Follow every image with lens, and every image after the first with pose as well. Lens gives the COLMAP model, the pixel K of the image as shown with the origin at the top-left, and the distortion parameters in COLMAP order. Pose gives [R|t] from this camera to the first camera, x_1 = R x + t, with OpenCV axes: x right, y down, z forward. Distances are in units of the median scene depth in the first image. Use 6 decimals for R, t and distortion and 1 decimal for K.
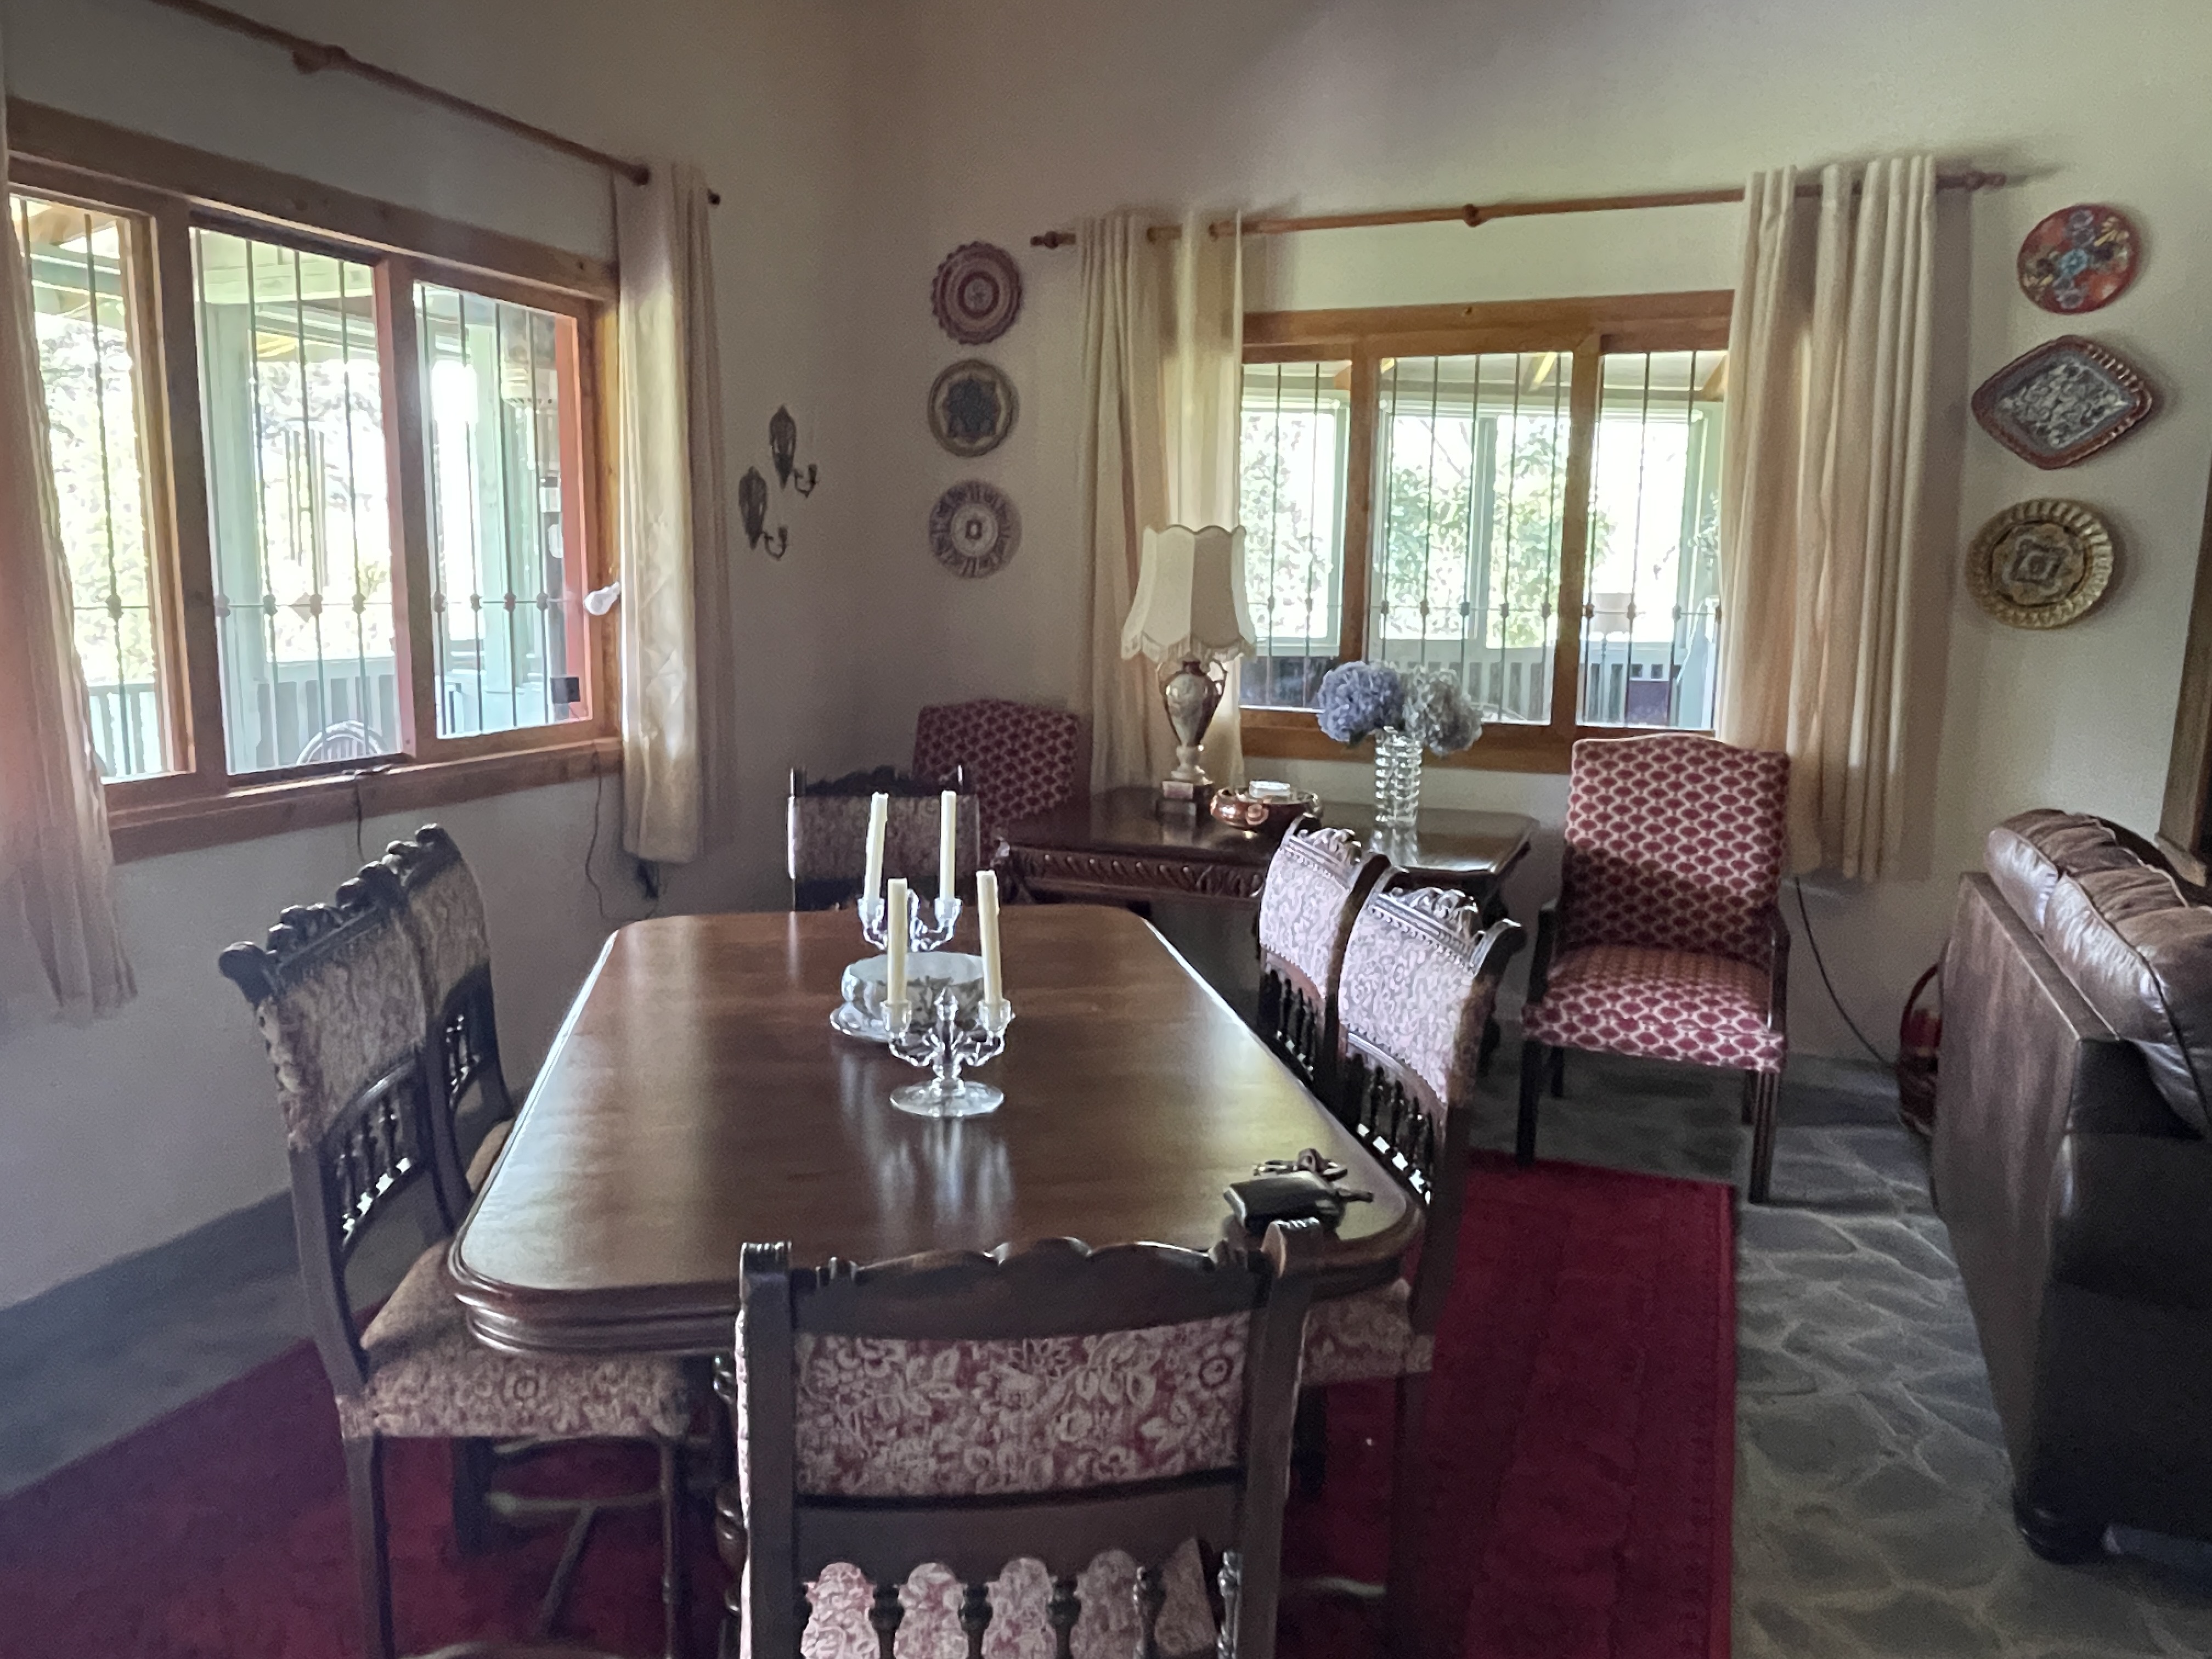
lens RADIAL K [[1579.5, 0, 1106.0], [0, 1579.5, 819.0], [0, 0, 1]] dist [0.007500, -0.007384]
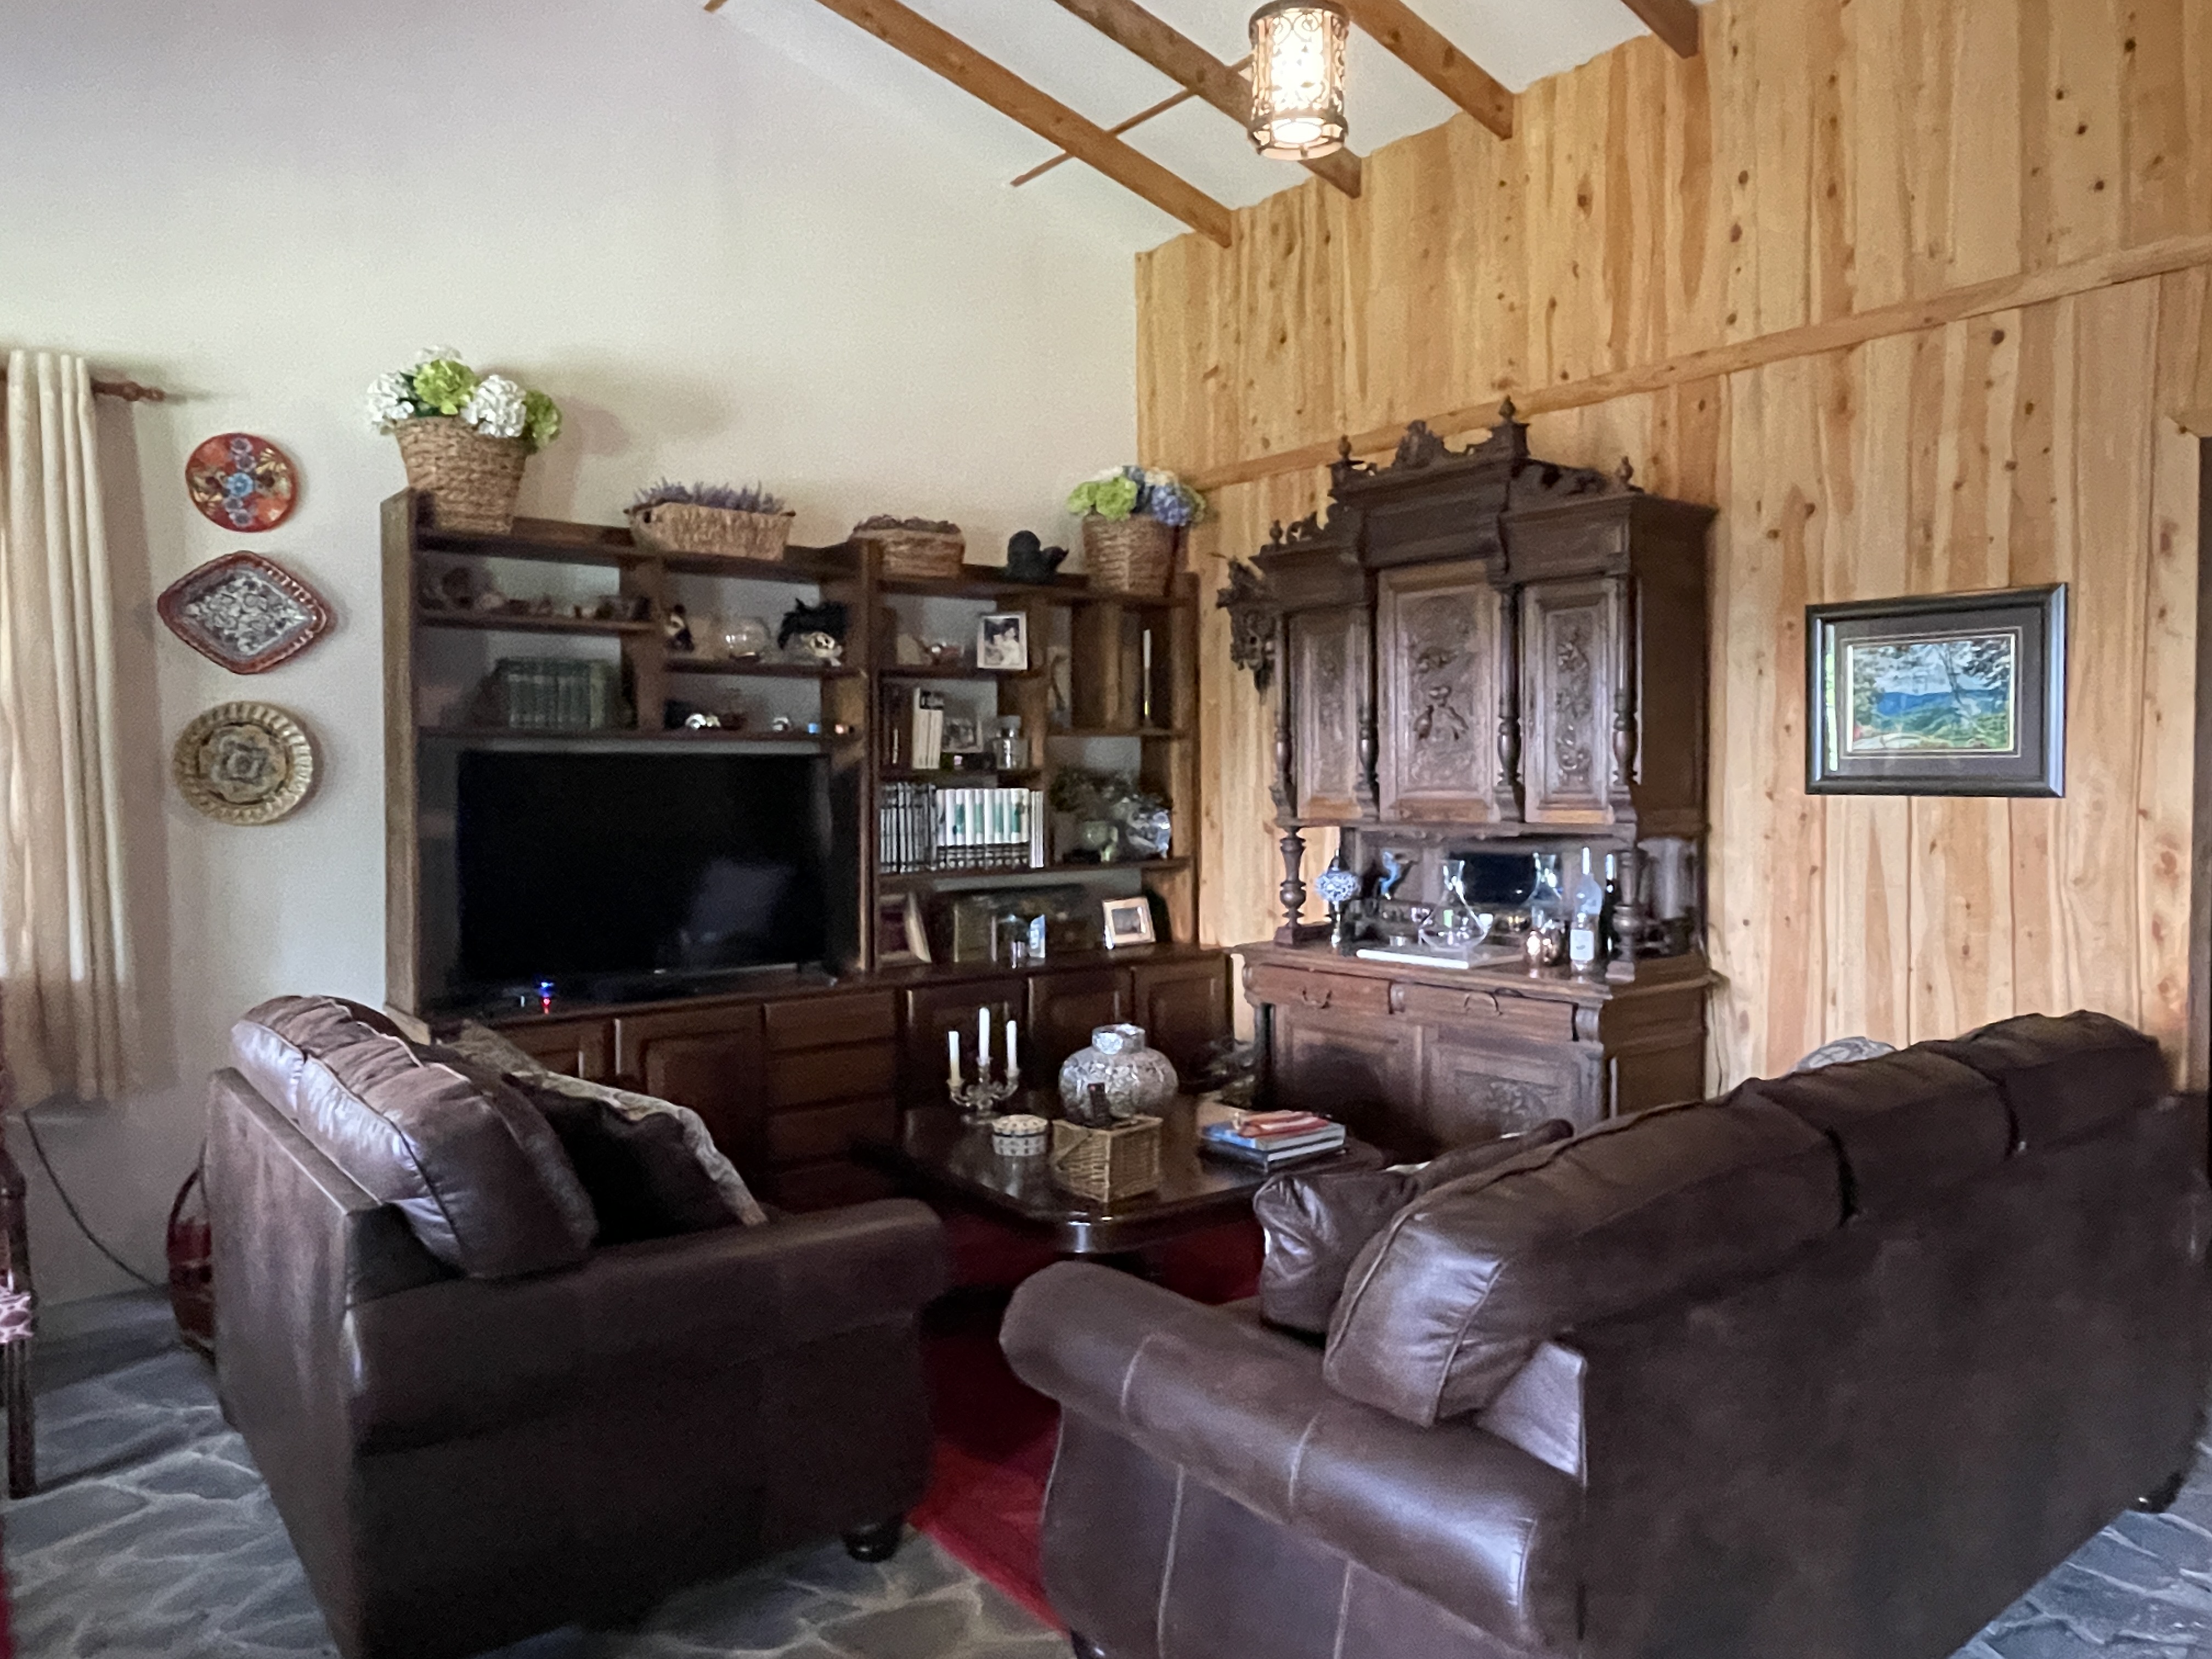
lens RADIAL K [[1491.7, 0, 1106.6], [0, 1491.7, 836.6], [0, 0, 1]] dist [-0.000499, -0.005794]
pose [[0.495925, -0.052440, 0.866780, 0.018117], [0.149106, 0.988492, -0.025507, -0.004094], [-0.855468, 0.141892, 0.498037, 0.033453]]
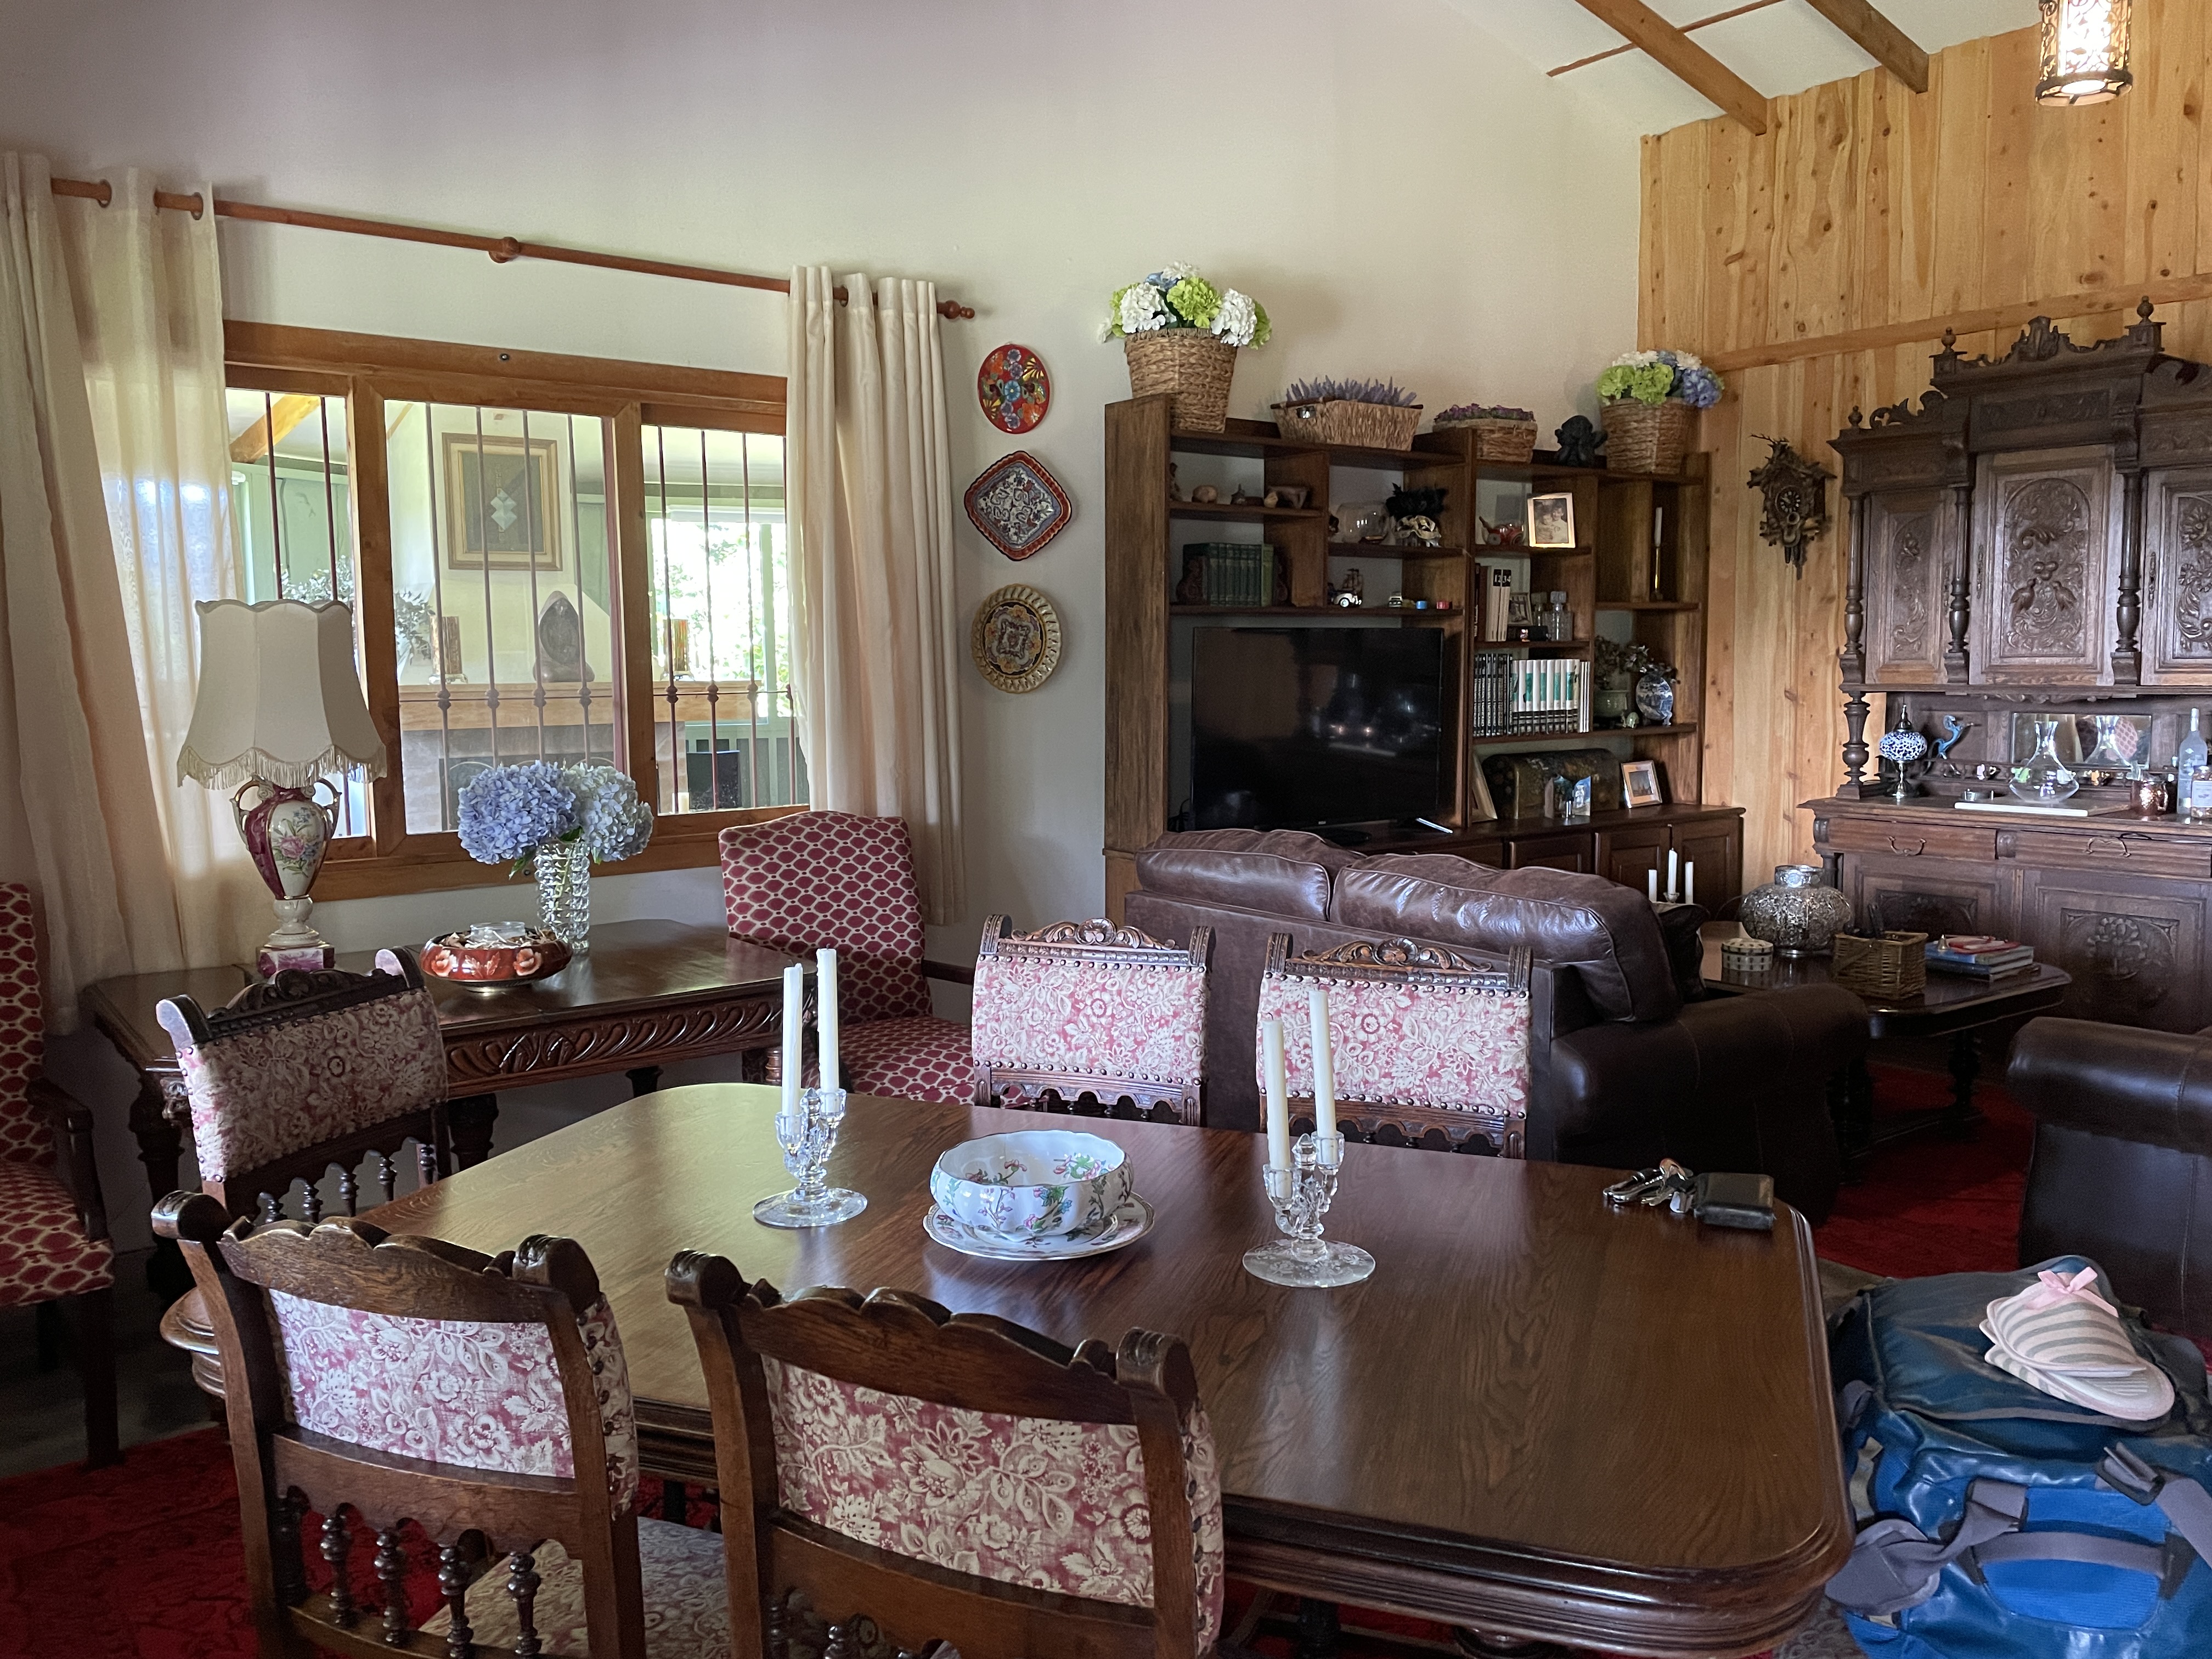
lens RADIAL K [[1664.9, 0, 1089.3], [0, 1664.9, 825.8], [0, 0, 1]] dist [0.046579, -0.064451]
pose [[0.516031, -0.107850, 0.849753, -0.510422], [0.152349, 0.987781, 0.032851, -0.059751], [-0.842913, 0.112507, 0.526156, 0.335039]]
